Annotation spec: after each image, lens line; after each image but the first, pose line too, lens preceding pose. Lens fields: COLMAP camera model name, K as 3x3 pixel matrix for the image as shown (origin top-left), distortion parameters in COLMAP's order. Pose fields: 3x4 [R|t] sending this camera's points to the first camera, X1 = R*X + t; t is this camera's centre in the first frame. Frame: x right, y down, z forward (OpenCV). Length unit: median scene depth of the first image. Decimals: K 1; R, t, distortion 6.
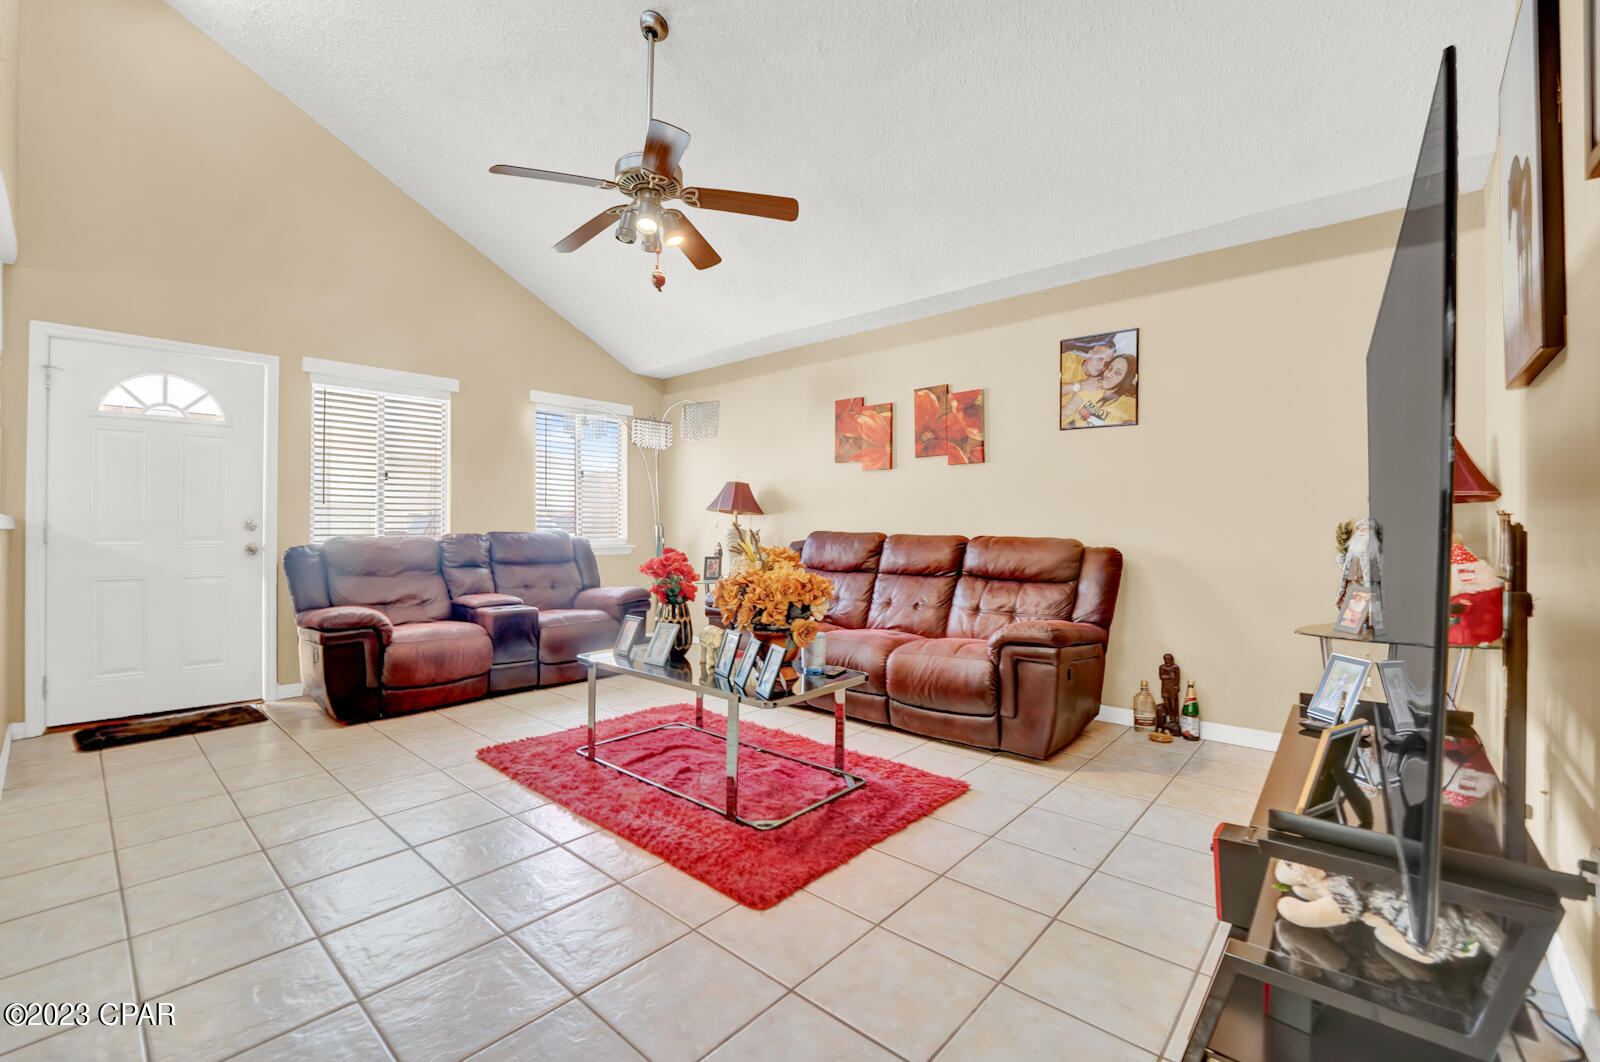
lens RADIAL K [[667.4, 0, 790.5], [0, 667.4, 522.1], [0, 0, 1]] dist [-0.021759, 0.002743]
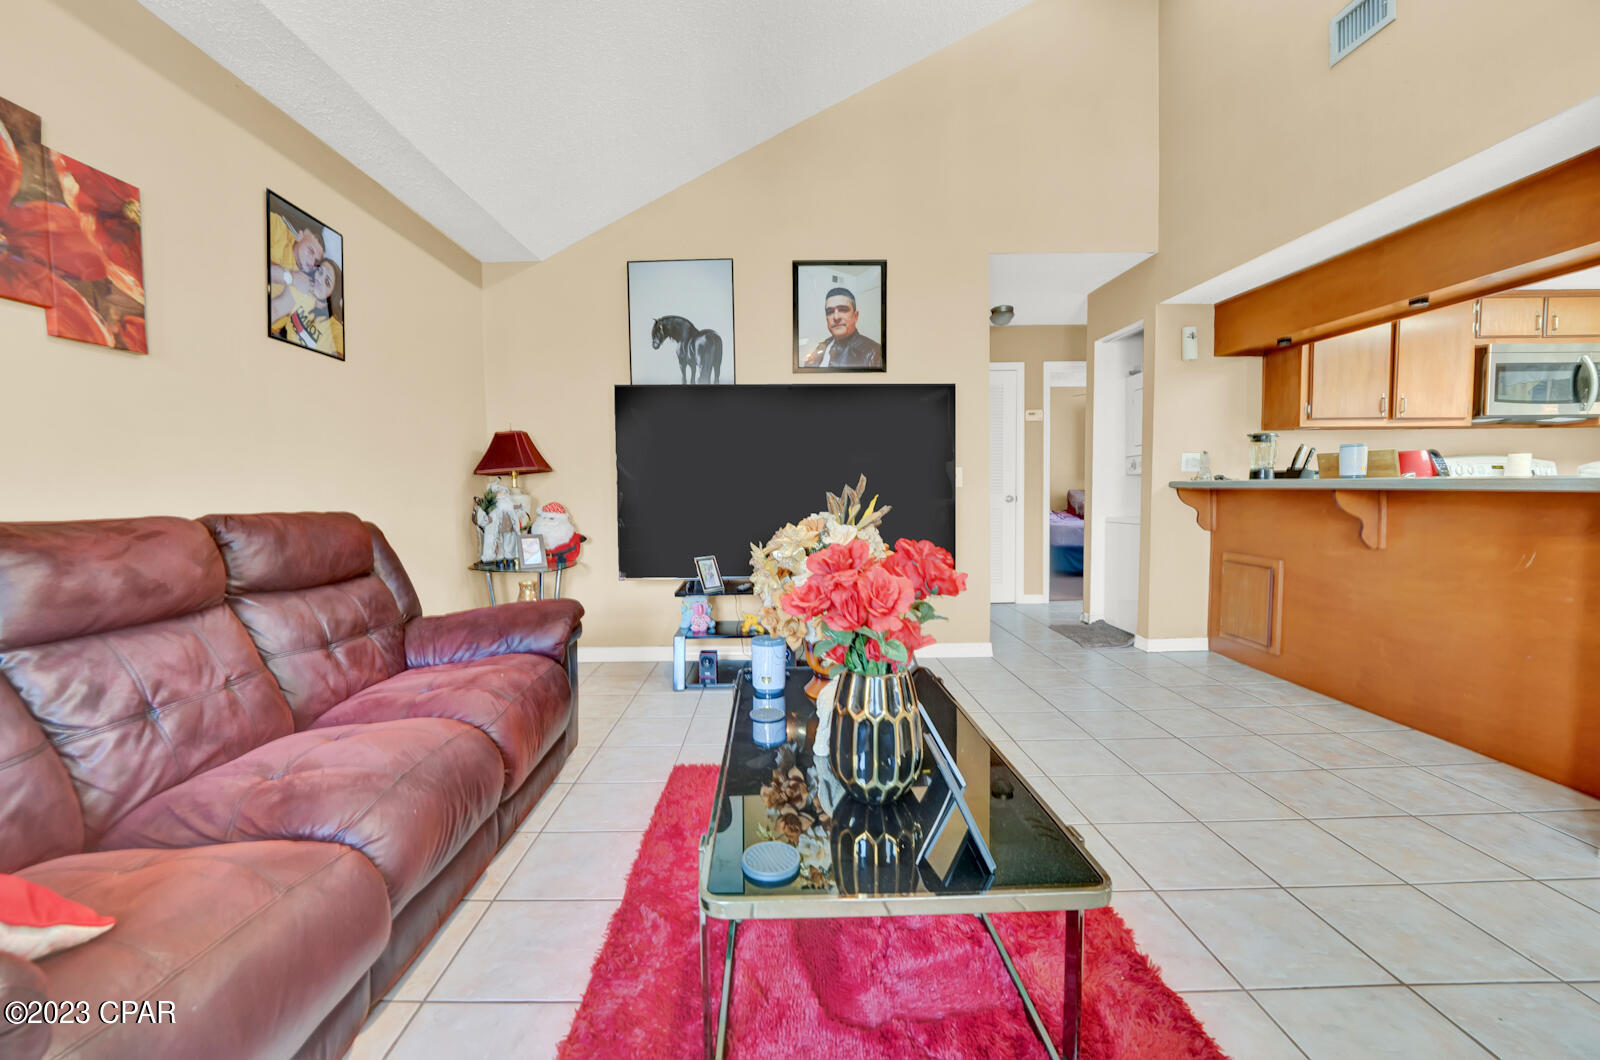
lens RADIAL K [[667.4, 0, 790.5], [0, 667.4, 521.1], [0, 0, 1]] dist [-0.021759, 0.002743]
pose [[-0.684209, -0.026975, 0.728787, -0.334248], [0.009333, 0.998910, 0.045734, 0.007022], [-0.729227, 0.038093, -0.683211, 0.978209]]
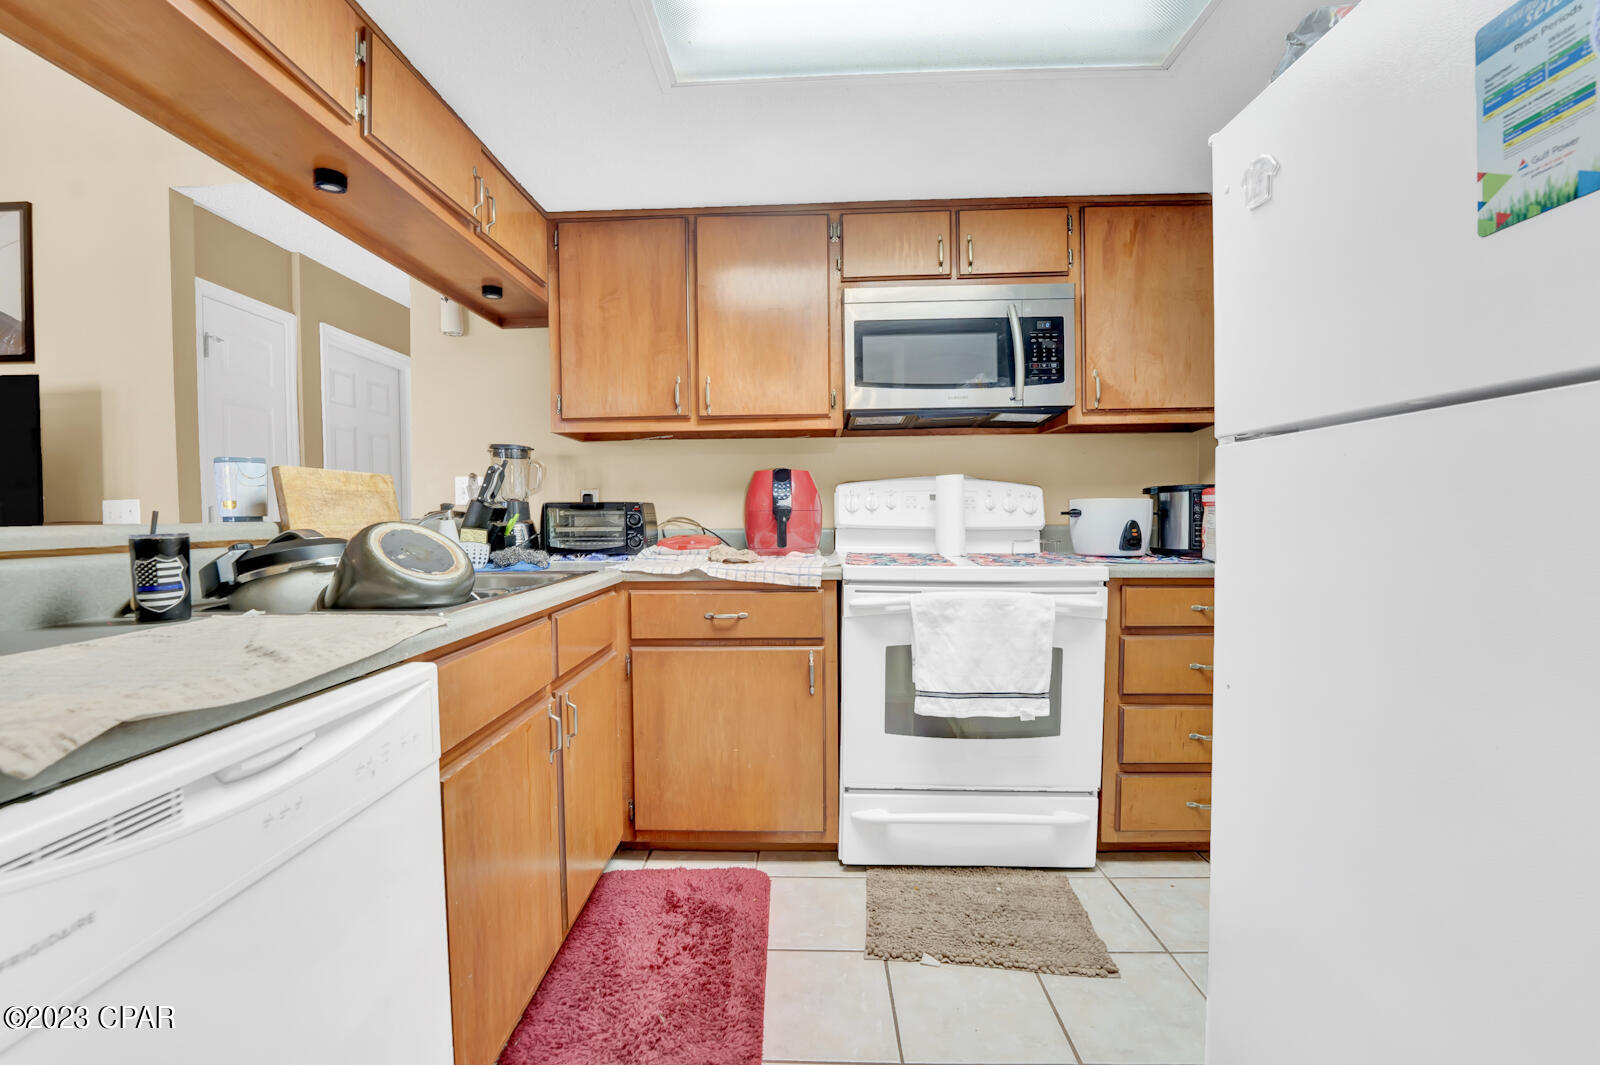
lens RADIAL K [[667.4, 0, 790.5], [0, 667.4, 523.6], [0, 0, 1]] dist [-0.021759, 0.002743]
pose [[-0.642944, -0.002796, 0.765908, -0.712183], [0.005991, 0.999944, 0.008679, -0.000678], [-0.765889, 0.010168, -0.642892, 0.053725]]
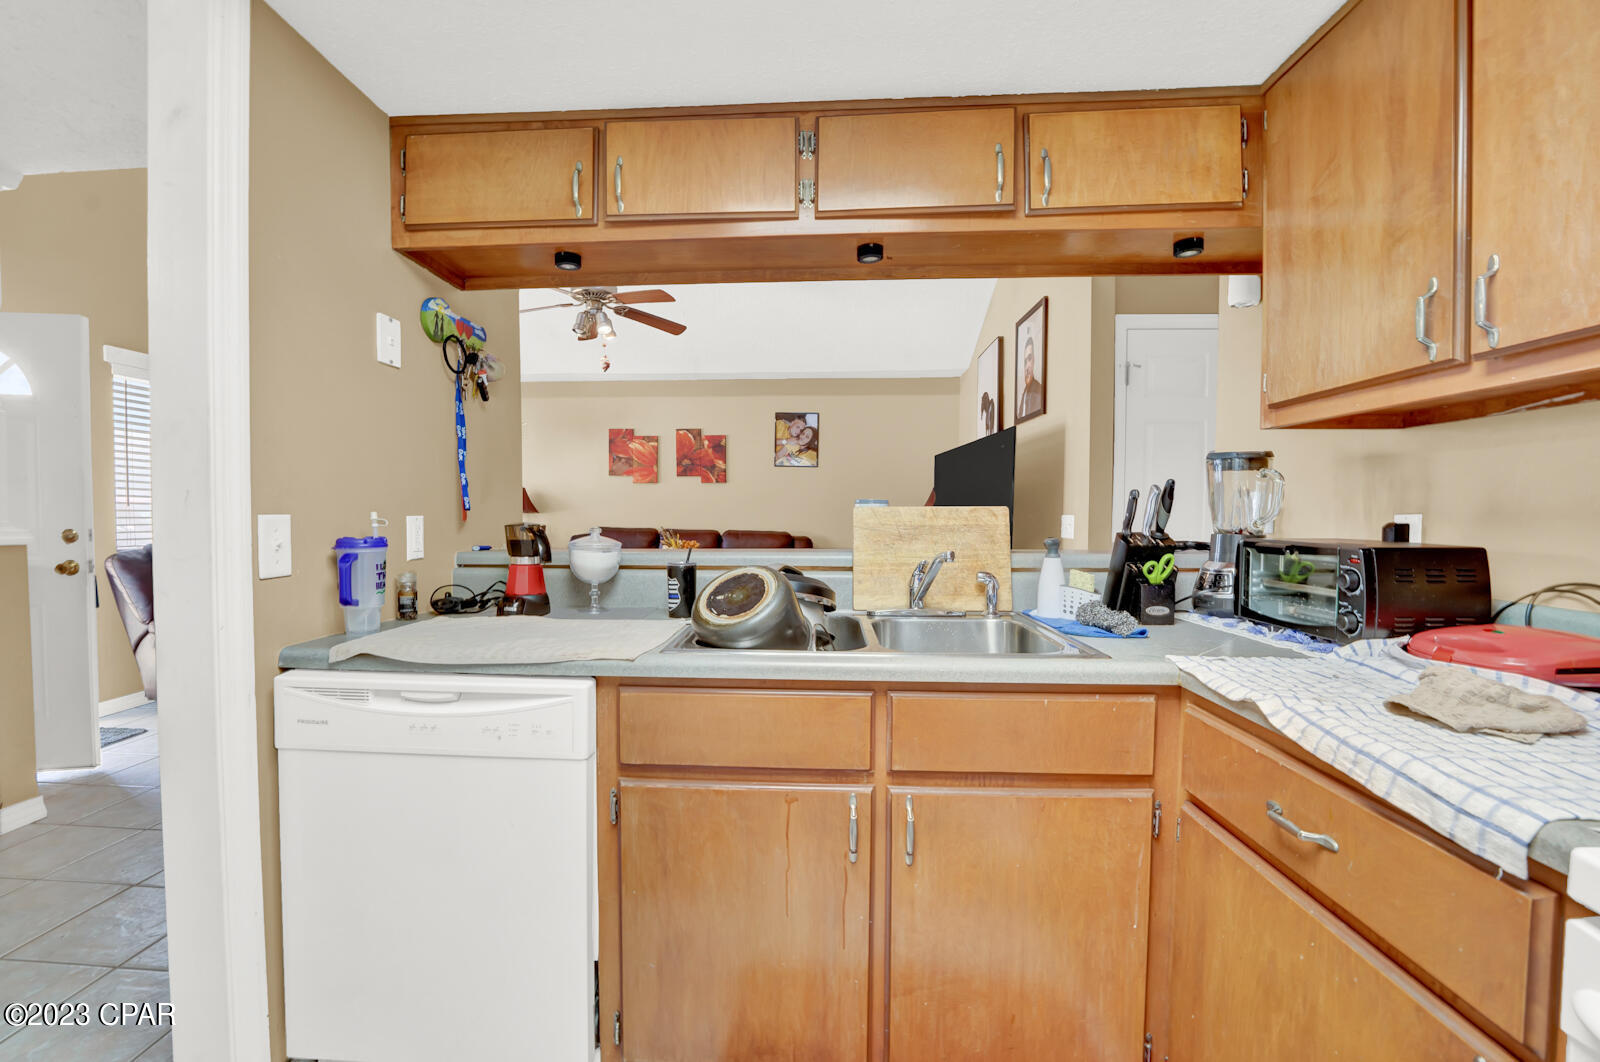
lens RADIAL K [[655.2, 0, 768.5], [0, 655.2, 528.1], [0, 0, 1]] dist [-0.026158, 0.000257]
pose [[0.788376, -0.014353, 0.615026, -0.571842], [-0.005730, 0.999513, 0.030670, -0.030142], [-0.615167, -0.027704, 0.787910, -0.271973]]
